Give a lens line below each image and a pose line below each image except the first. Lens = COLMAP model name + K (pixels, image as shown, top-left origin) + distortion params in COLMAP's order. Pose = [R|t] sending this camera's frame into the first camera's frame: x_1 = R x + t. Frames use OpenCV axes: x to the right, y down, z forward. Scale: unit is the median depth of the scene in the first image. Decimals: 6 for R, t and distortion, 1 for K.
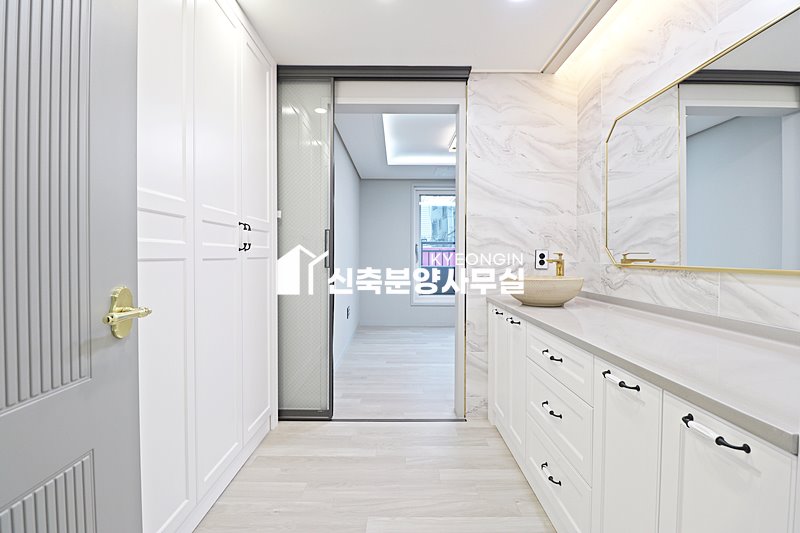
lens RADIAL K [[370.7, 0, 397.5], [0, 370.7, 262.1], [0, 0, 1]] dist [-0.003628, -0.011078]
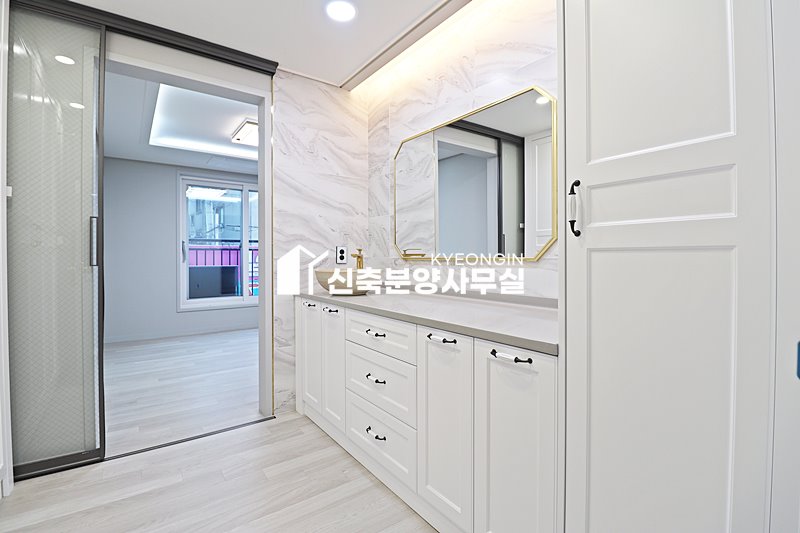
lens RADIAL K [[370.7, 0, 400.8], [0, 370.7, 260.8], [0, 0, 1]] dist [-0.003628, -0.011078]
pose [[0.803743, -0.010484, 0.594884, -0.131329], [0.013837, 0.999904, -0.001073, 0.014153], [-0.594815, 0.009094, 0.803811, -0.001492]]
